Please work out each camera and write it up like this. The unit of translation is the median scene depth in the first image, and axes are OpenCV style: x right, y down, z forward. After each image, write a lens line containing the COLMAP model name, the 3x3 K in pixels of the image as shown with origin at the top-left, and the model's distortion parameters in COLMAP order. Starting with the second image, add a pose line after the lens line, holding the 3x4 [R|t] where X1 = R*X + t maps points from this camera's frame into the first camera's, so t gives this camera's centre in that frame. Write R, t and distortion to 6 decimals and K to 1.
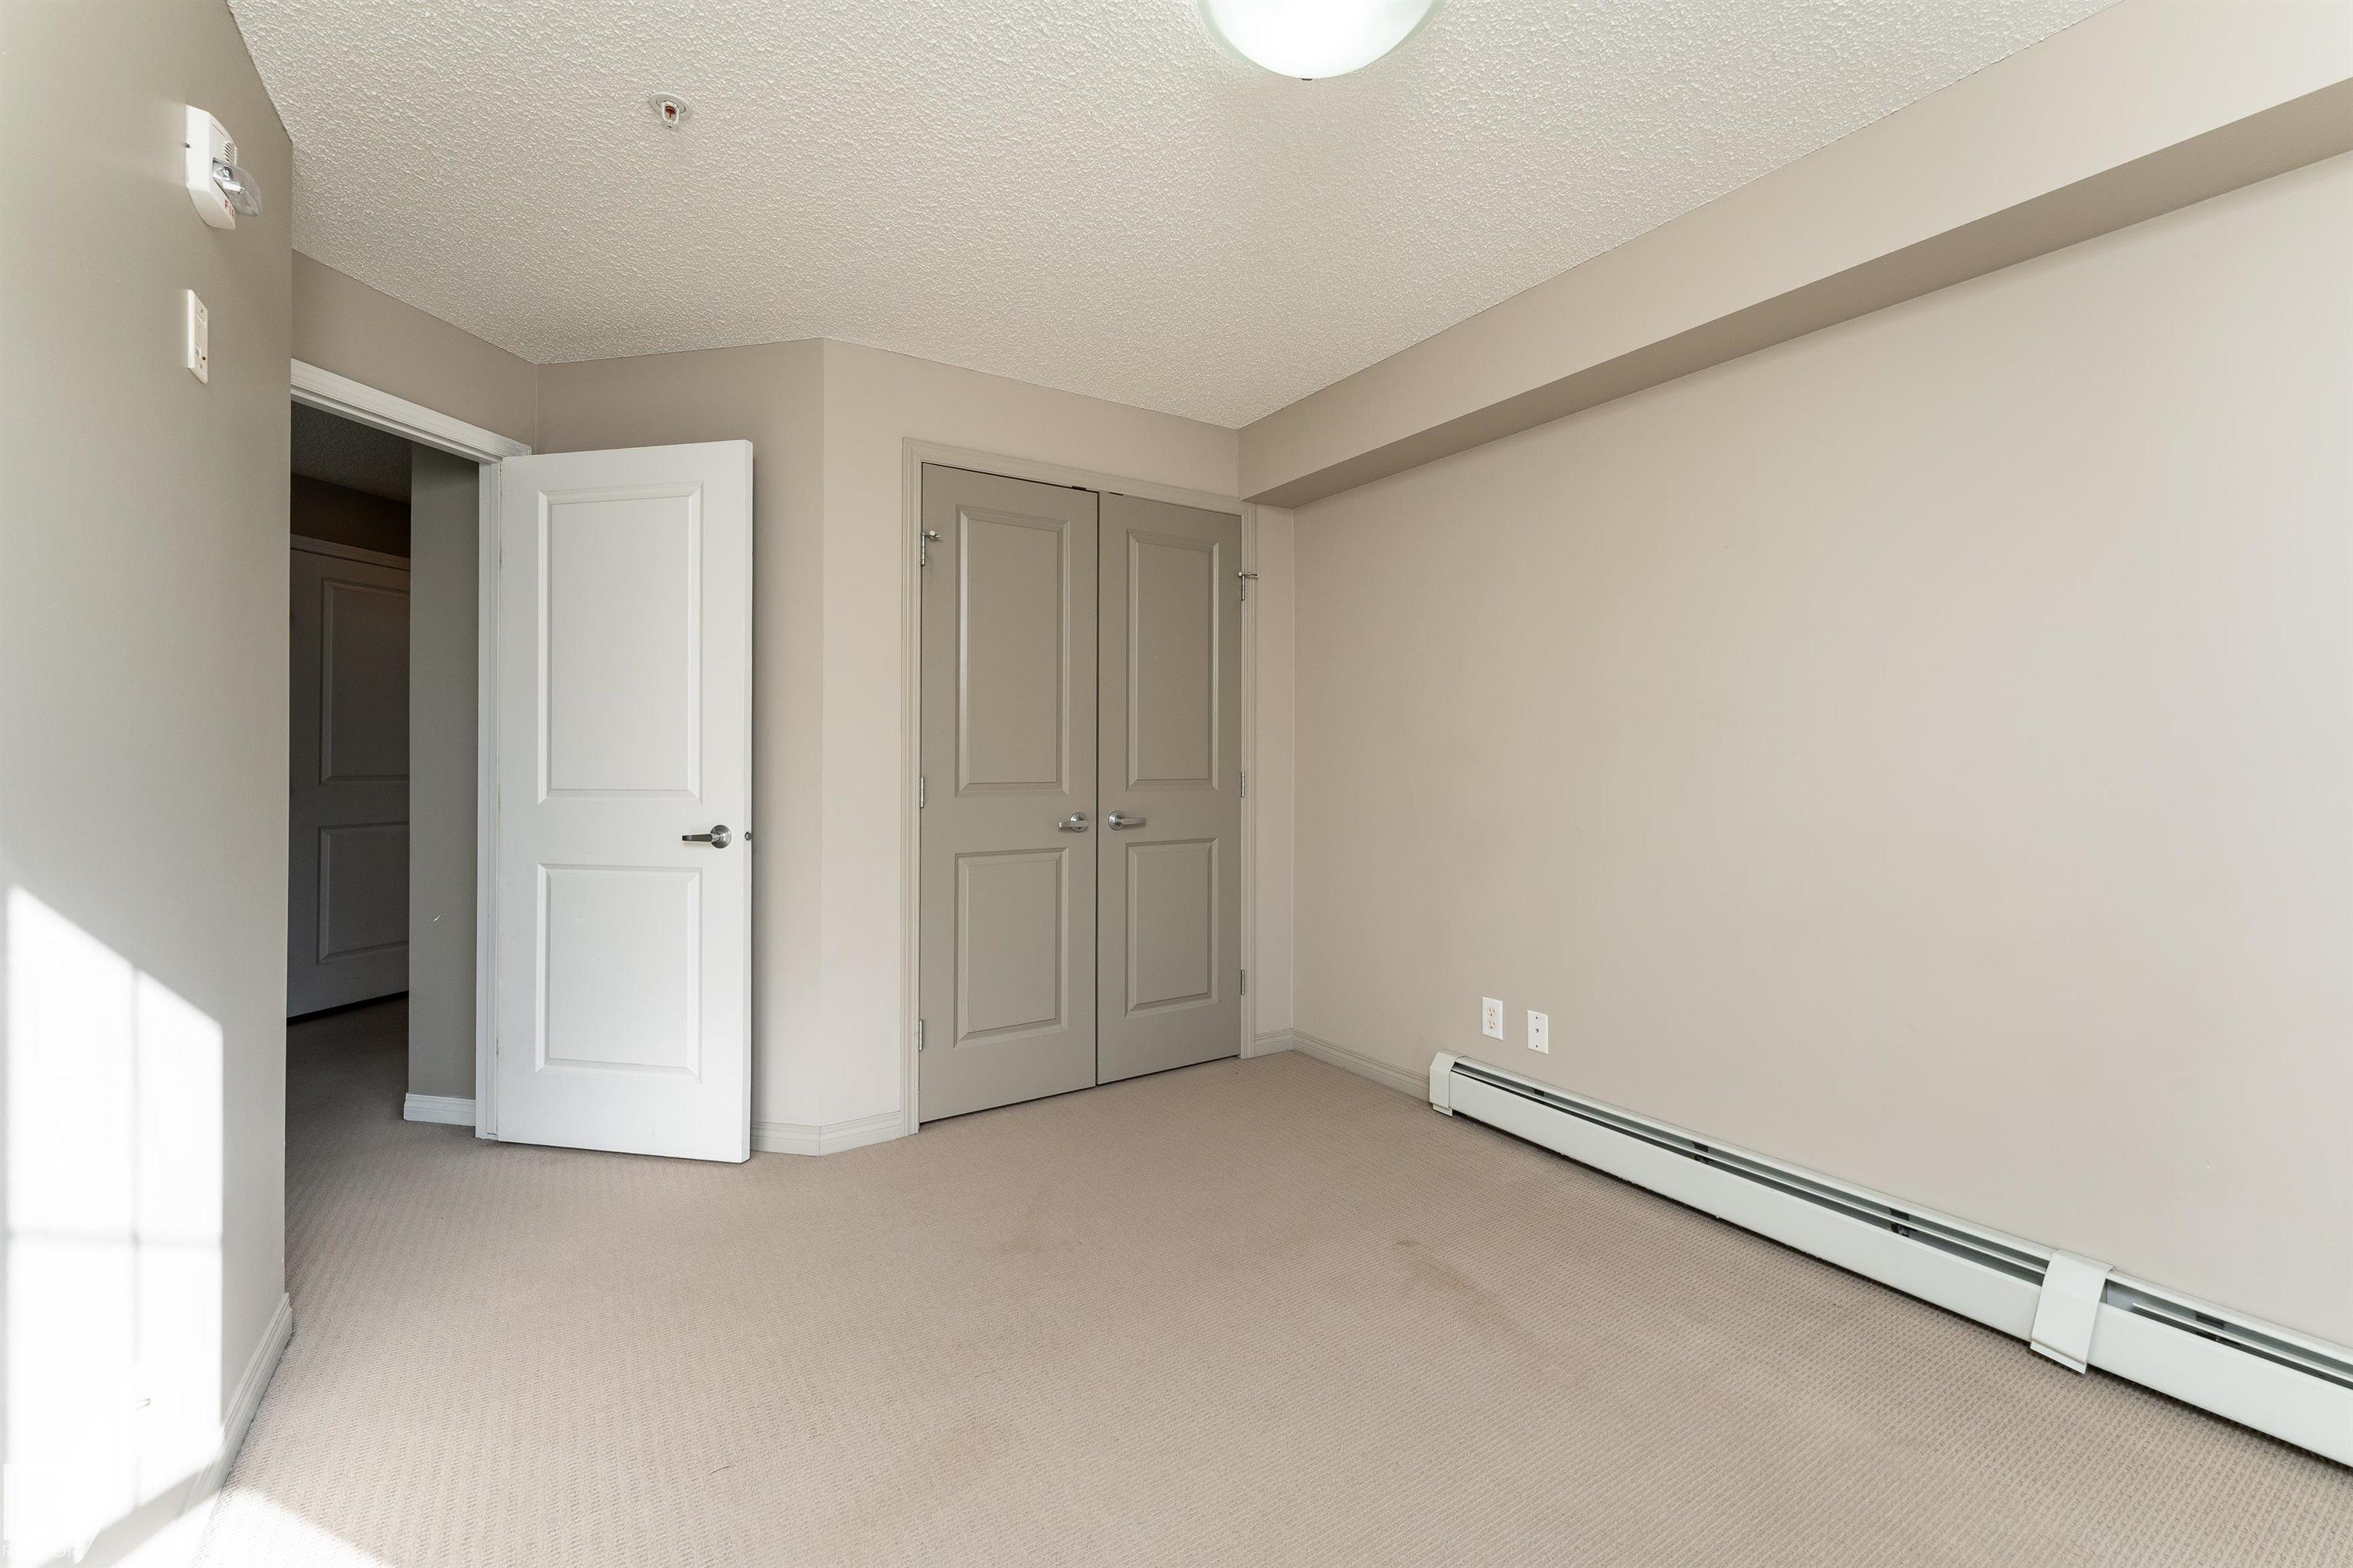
lens RADIAL K [[961.5, 0, 1179.1], [0, 961.5, 747.0], [0, 0, 1]] dist [-0.000201, -0.000047]
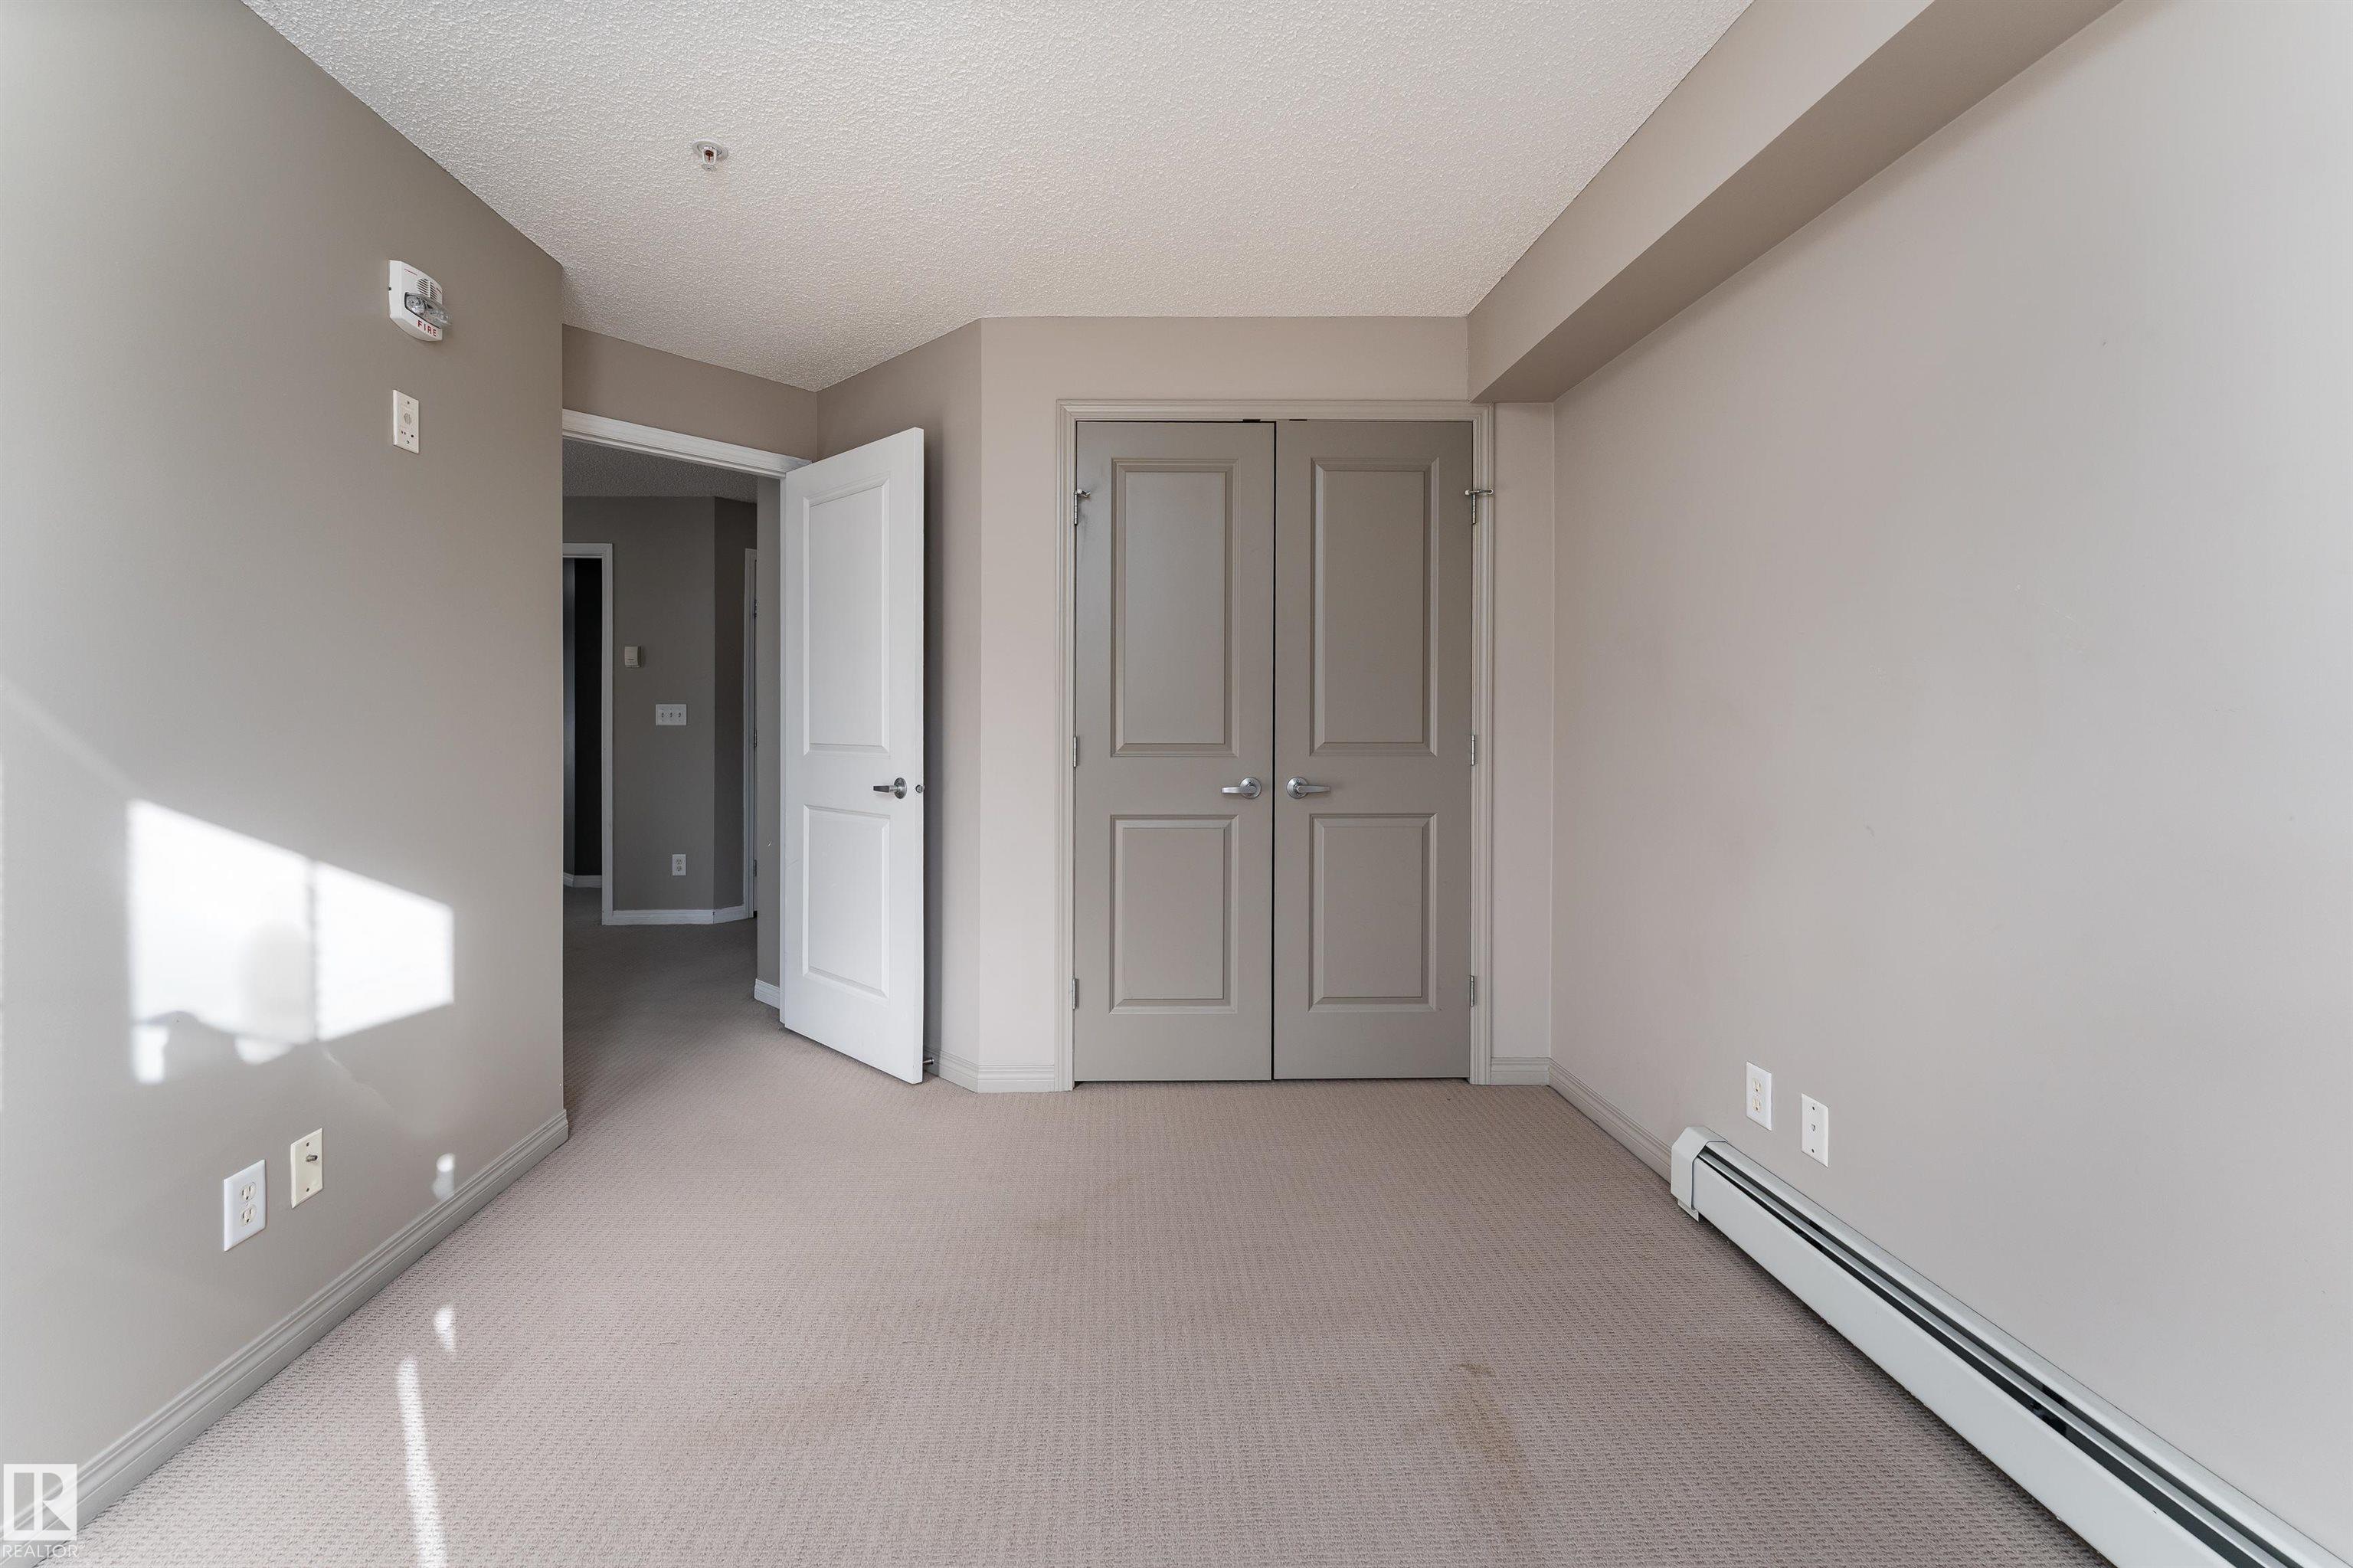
lens RADIAL K [[973.0, 0, 1119.9], [0, 973.0, 718.1], [0, 0, 1]] dist [-0.000222, -0.000235]
pose [[0.843761, -0.000662, -0.536719, 0.308683], [0.006616, 0.999936, 0.009168, 0.002852], [0.536679, -0.011286, 0.843711, 0.168177]]
